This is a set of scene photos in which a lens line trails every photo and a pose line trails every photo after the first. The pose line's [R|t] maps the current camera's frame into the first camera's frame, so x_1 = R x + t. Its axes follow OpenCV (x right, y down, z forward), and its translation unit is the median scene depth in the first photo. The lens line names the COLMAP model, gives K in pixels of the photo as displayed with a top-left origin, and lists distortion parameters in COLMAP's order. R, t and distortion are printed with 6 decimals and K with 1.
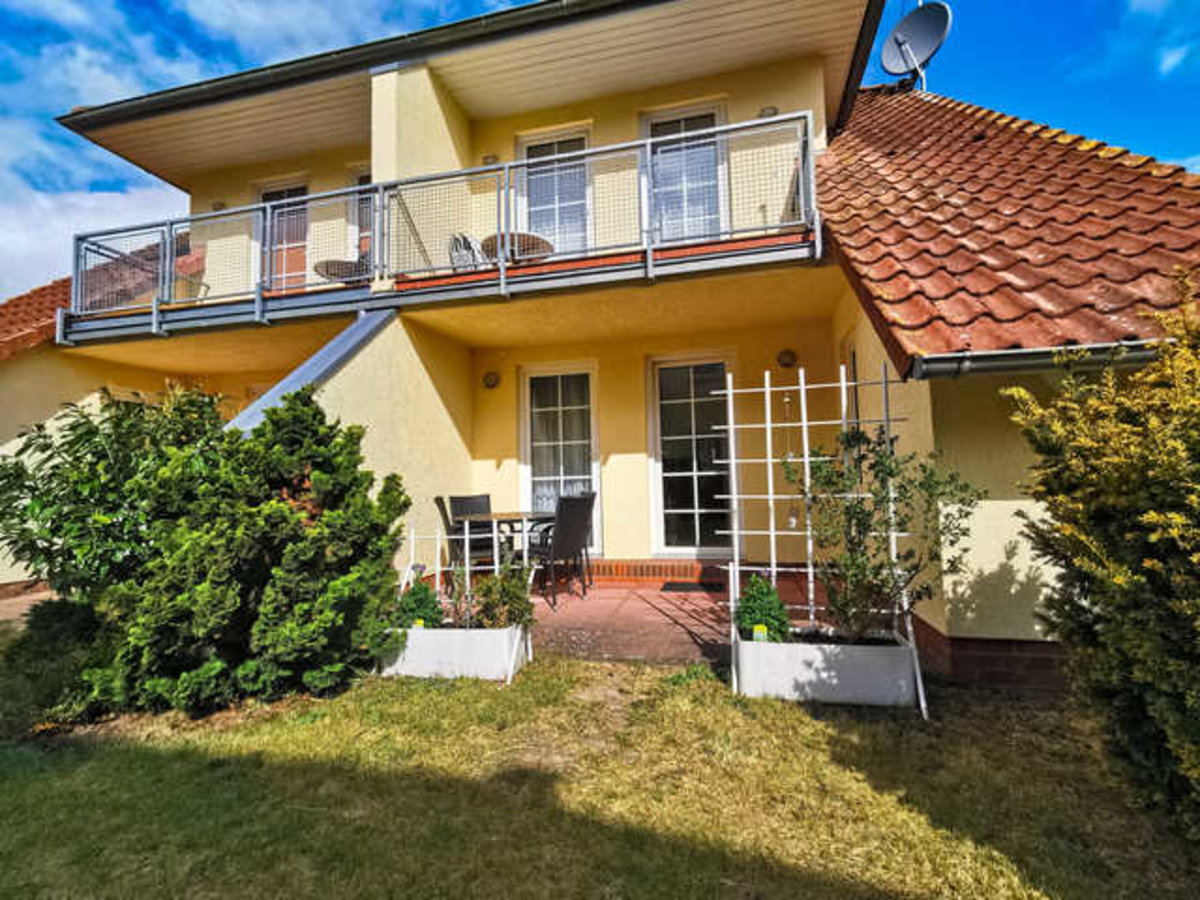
lens RADIAL K [[514.7, 0, 589.0], [0, 514.7, 476.8], [0, 0, 1]] dist [-0.000178, 0.000442]
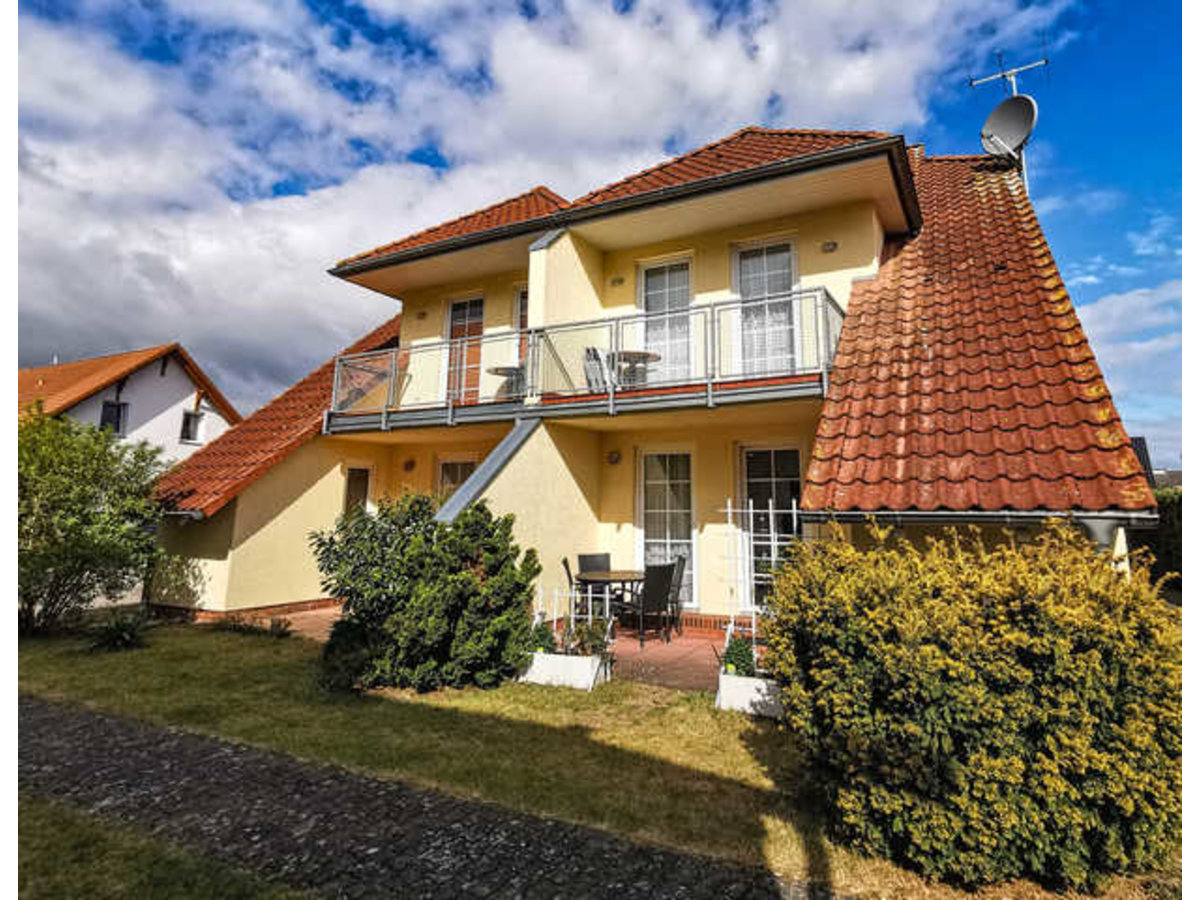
lens RADIAL K [[547.3, 0, 601.5], [0, 547.3, 446.9], [0, 0, 1]] dist [-0.005790, 0.000121]
pose [[0.963836, -0.019924, -0.265751, 0.334915], [-0.012153, 0.992878, -0.118515, -0.151706], [0.266220, 0.117459, 0.956729, -0.689298]]
